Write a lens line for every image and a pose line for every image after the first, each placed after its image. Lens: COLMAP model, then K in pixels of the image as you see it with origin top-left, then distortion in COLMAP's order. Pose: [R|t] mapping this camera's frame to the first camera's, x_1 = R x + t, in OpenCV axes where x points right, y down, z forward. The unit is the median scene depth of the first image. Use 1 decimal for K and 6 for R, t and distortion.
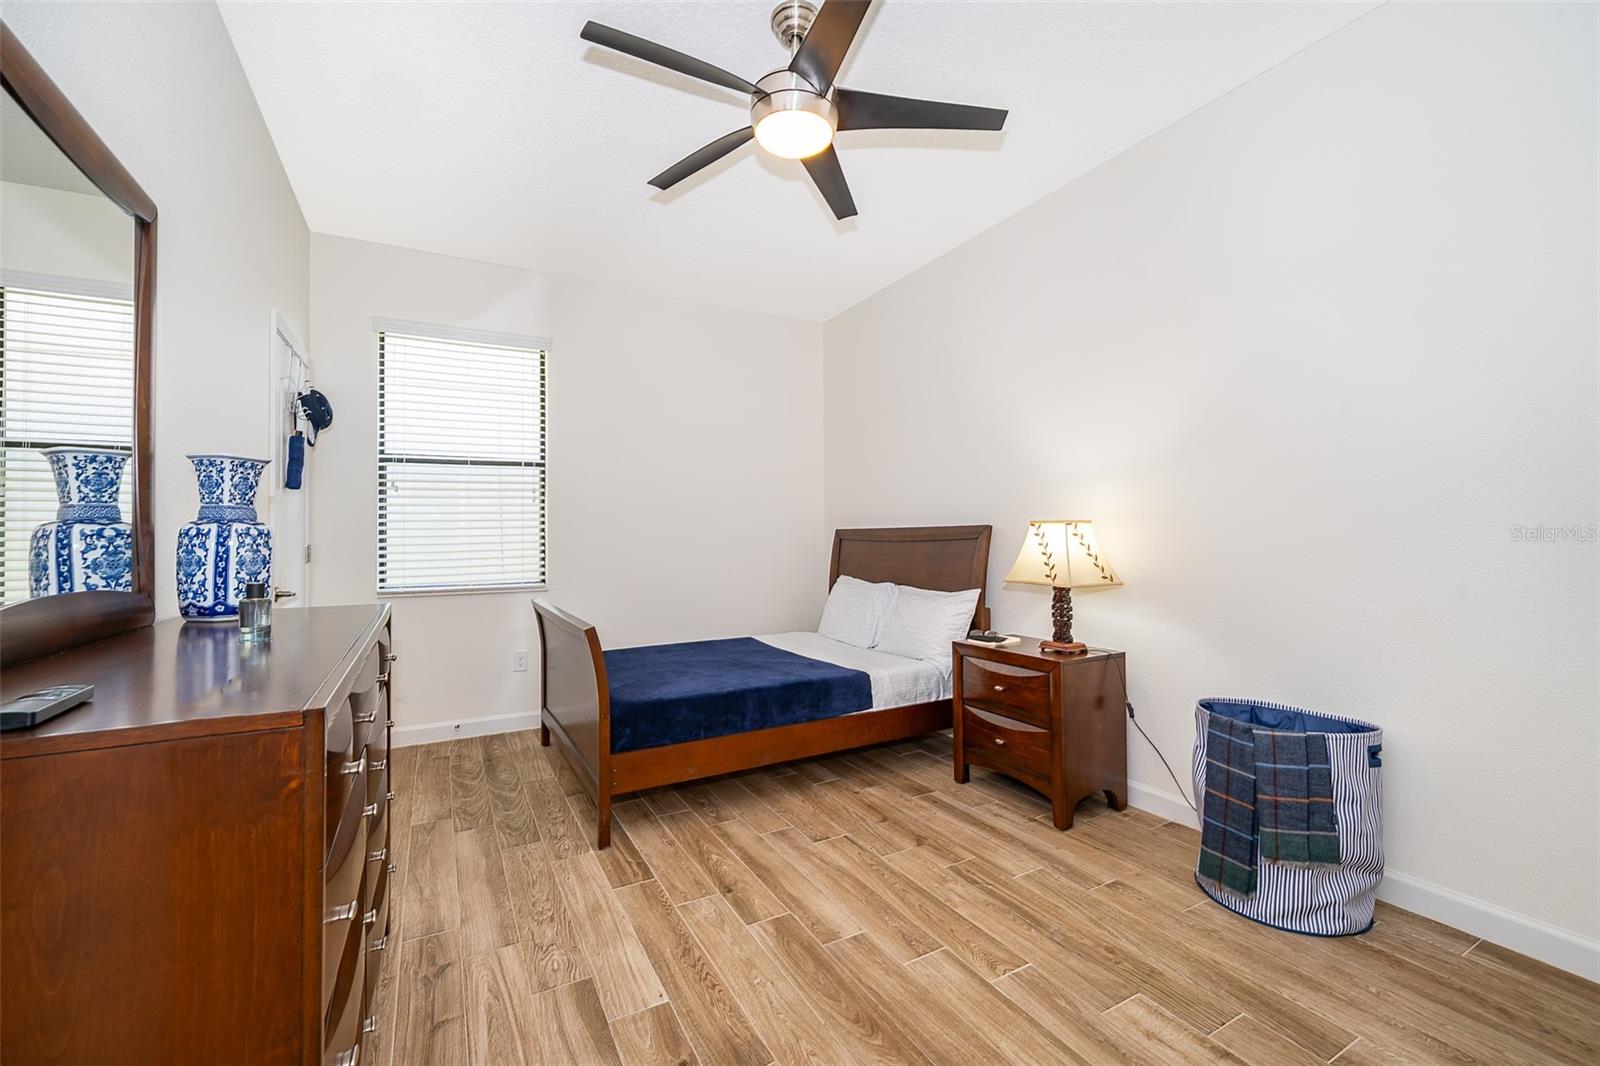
lens RADIAL K [[641.0, 0, 795.3], [0, 641.0, 531.0], [0, 0, 1]] dist [-0.001512, -0.000021]
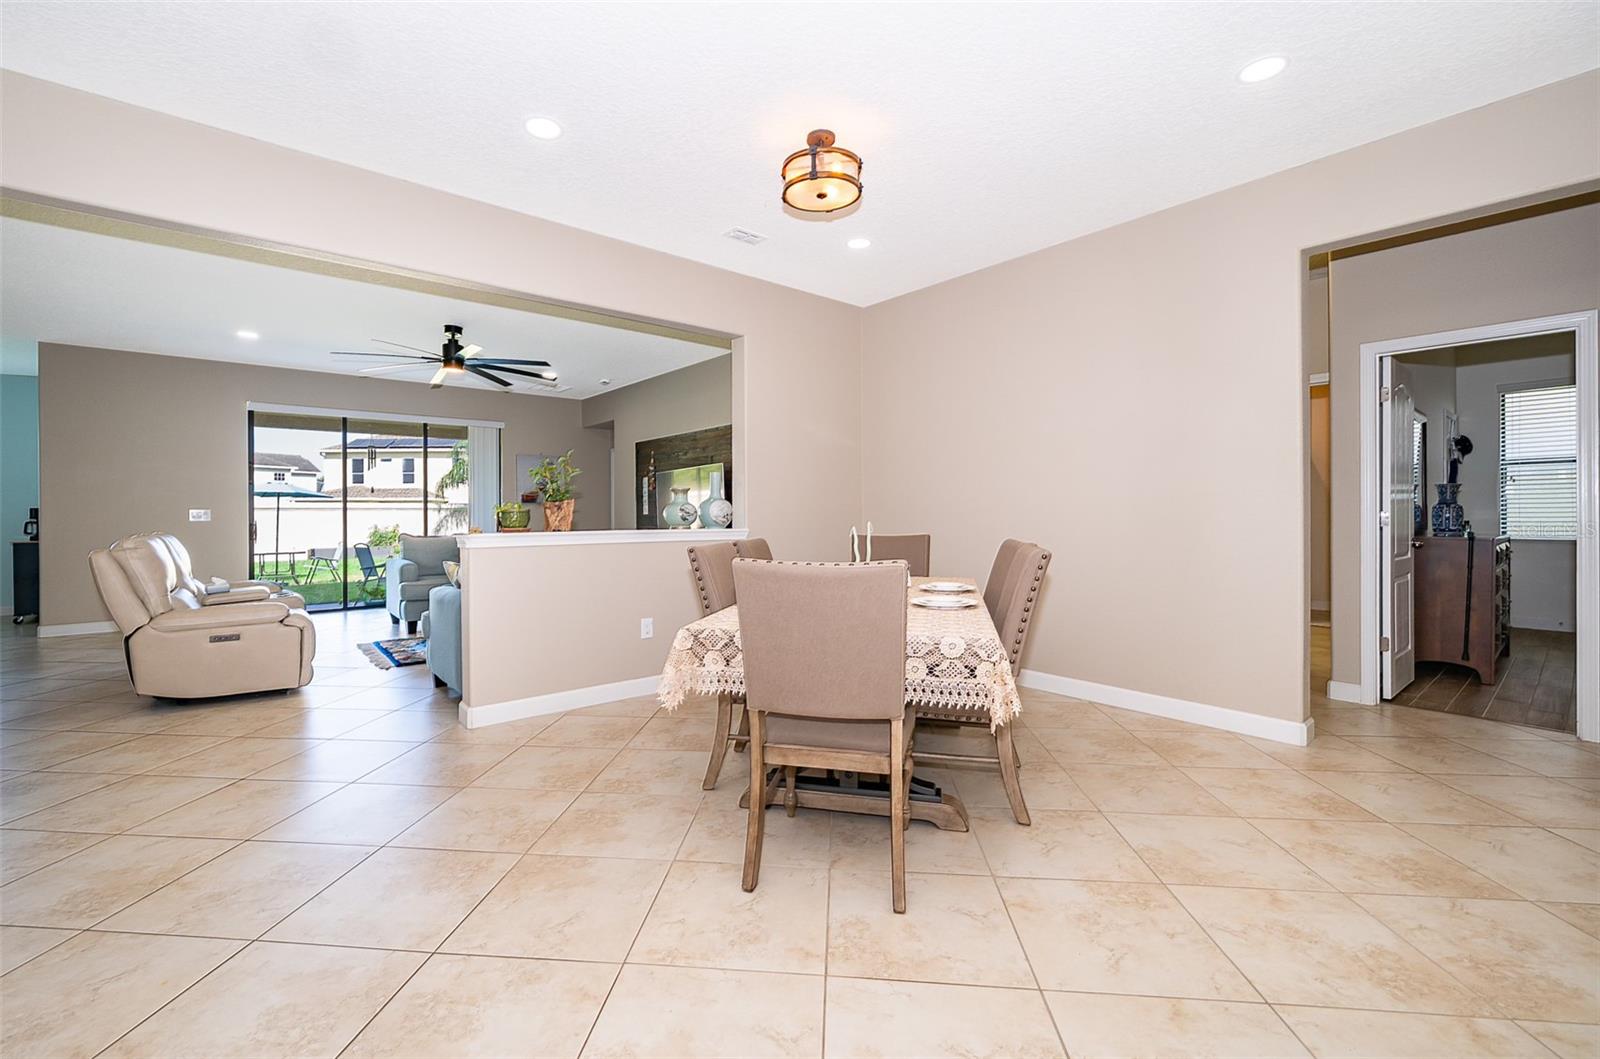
lens RADIAL K [[690.9, 0, 792.9], [0, 690.9, 511.6], [0, 0, 1]] dist [-0.004026, -0.000006]
pose [[0.192235, -0.007973, -0.981317, 1.002338], [0.019493, 0.999801, -0.004304, -0.012308], [0.981155, -0.018301, 0.192352, -1.540593]]
